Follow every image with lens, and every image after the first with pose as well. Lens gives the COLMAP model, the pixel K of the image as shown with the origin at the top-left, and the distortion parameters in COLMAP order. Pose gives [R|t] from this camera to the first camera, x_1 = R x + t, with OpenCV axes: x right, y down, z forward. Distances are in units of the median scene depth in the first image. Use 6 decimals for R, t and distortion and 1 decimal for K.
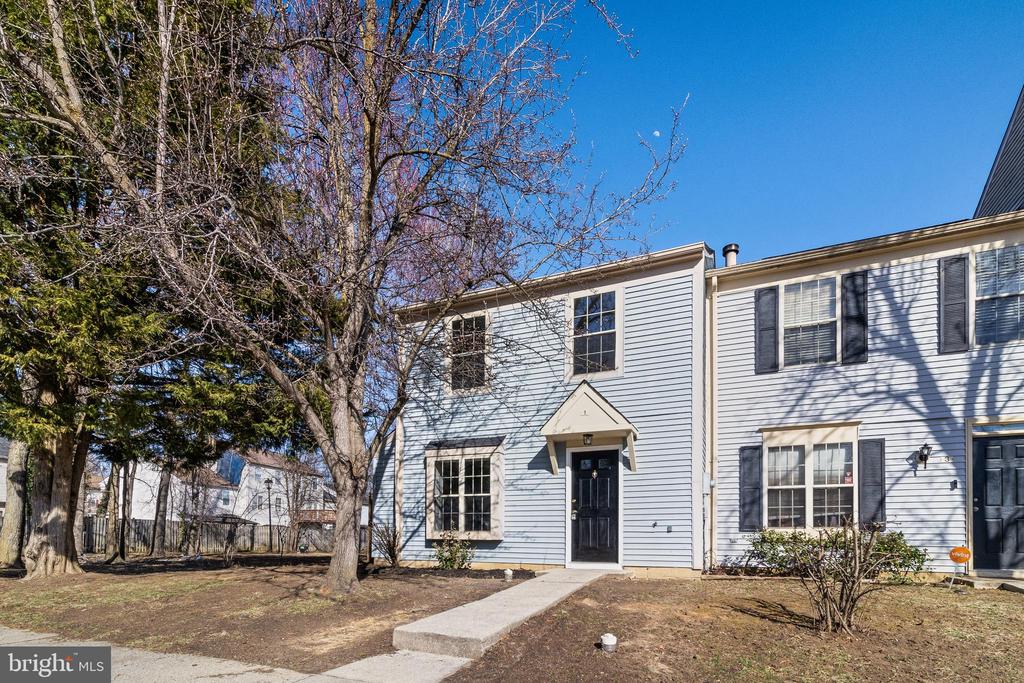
lens RADIAL K [[478.0, 0, 519.5], [0, 478.0, 335.7], [0, 0, 1]] dist [0.001306, -0.000640]
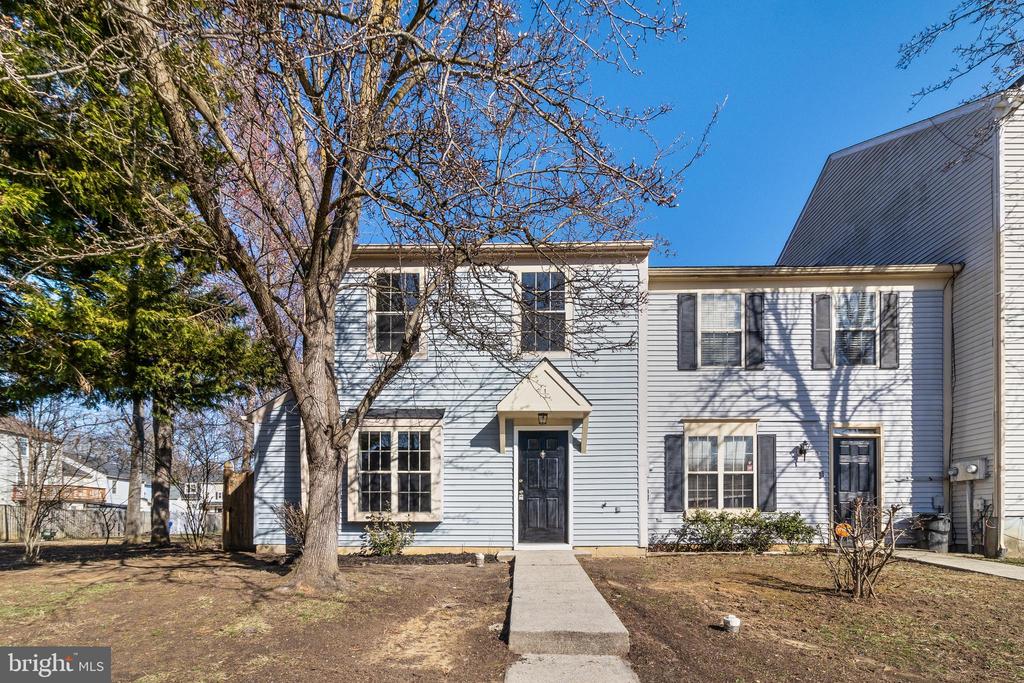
lens RADIAL K [[483.2, 0, 510.1], [0, 483.2, 336.1], [0, 0, 1]] dist [0.001046, 0.000114]
pose [[0.921832, 0.129986, 0.365143, -0.291857], [-0.144532, 0.989419, 0.012663, 0.047423], [-0.359634, -0.064448, 0.930865, 0.119921]]
